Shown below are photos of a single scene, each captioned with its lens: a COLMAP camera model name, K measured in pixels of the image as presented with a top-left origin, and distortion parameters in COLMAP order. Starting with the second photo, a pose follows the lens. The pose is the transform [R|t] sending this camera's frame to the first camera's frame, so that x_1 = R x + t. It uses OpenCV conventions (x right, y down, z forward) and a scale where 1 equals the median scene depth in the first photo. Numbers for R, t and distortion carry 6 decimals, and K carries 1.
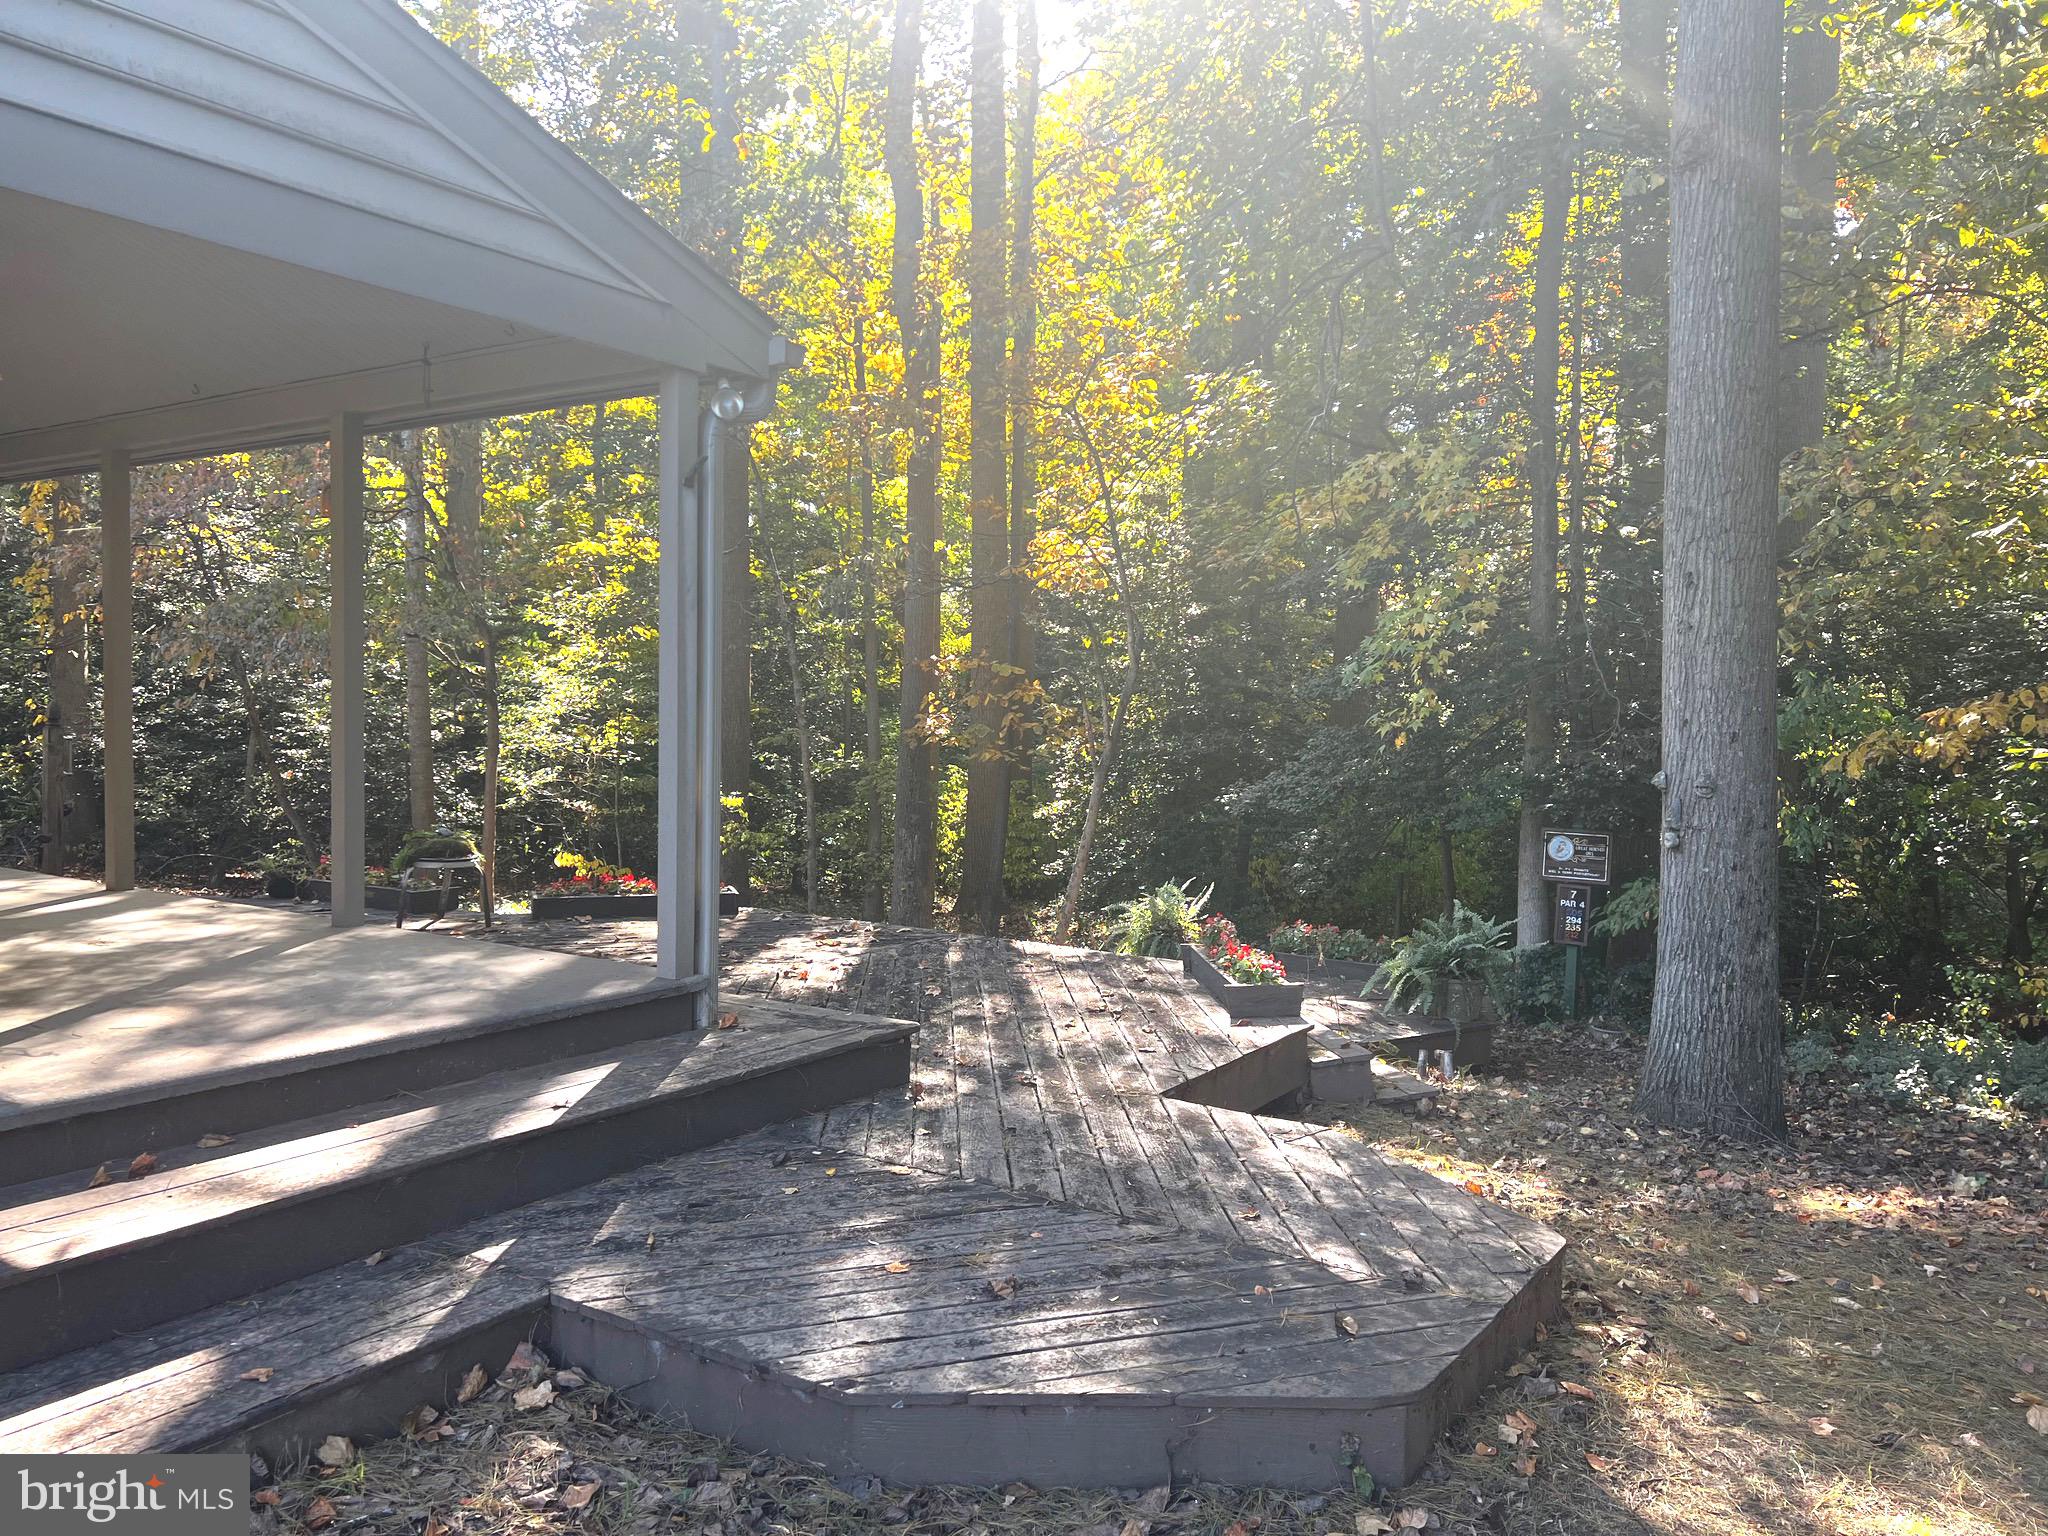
lens RADIAL K [[1541.3, 0, 1009.6], [0, 1541.3, 777.9], [0, 0, 1]] dist [0.080648, -0.079878]
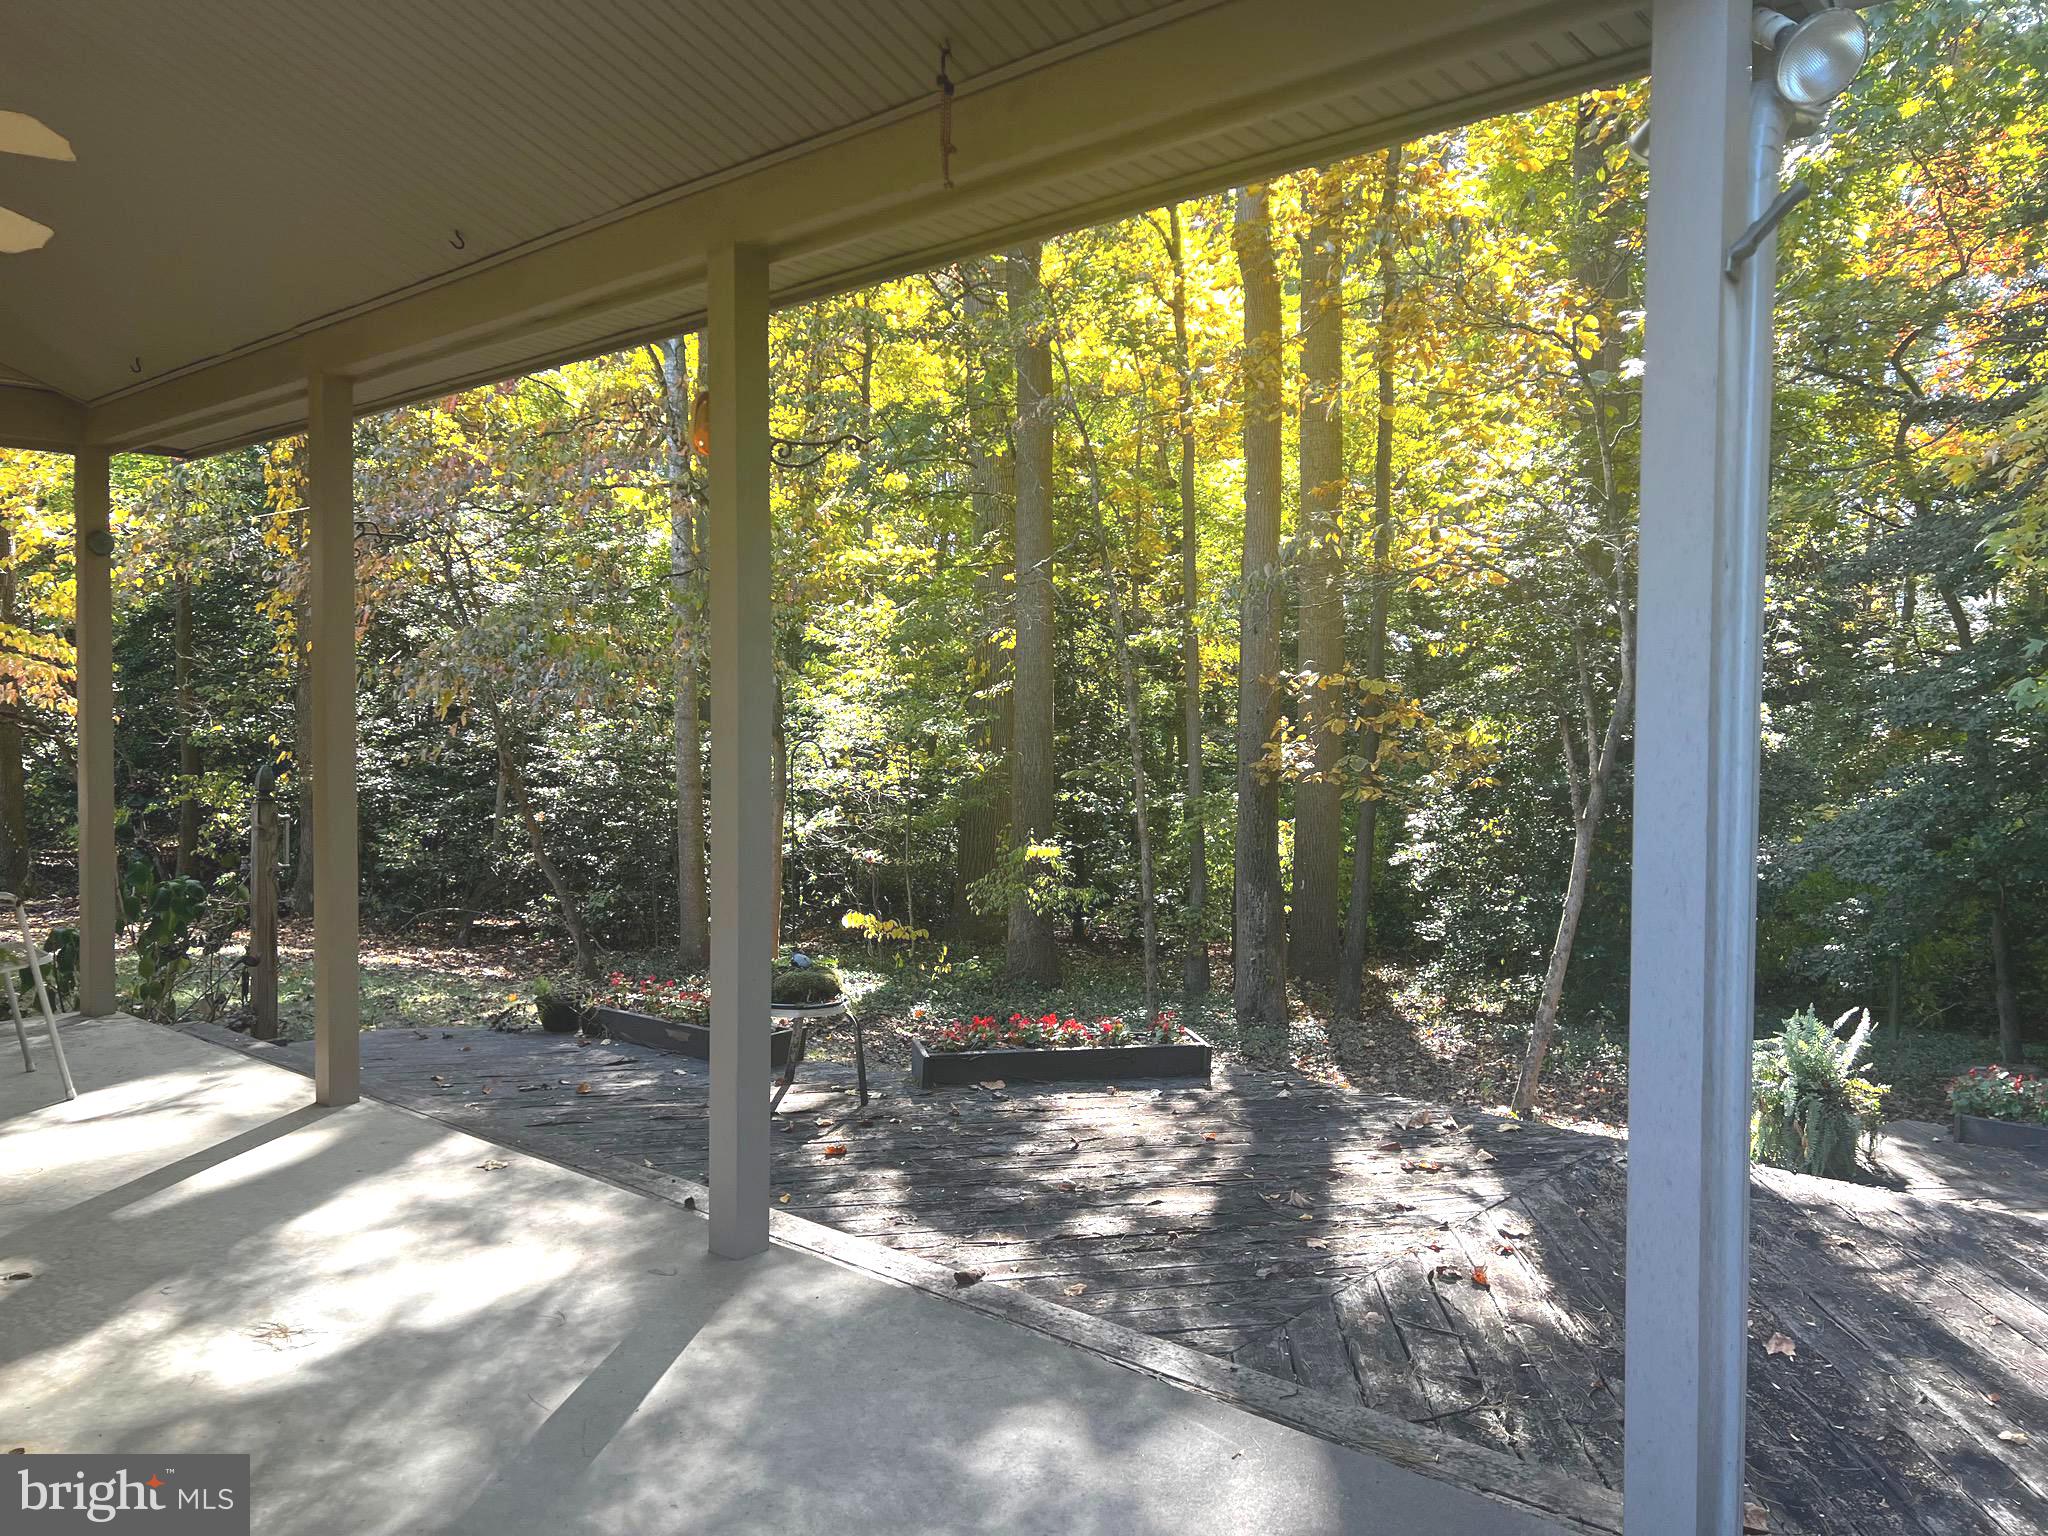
lens RADIAL K [[1541.3, 0, 1036.0], [0, 1541.3, 765.1], [0, 0, 1]] dist [0.080648, -0.079878]
pose [[0.993550, -0.008923, -0.113042, -0.082648], [0.007321, 0.999867, -0.014587, -0.017367], [0.113157, 0.013665, 0.993483, 0.154451]]
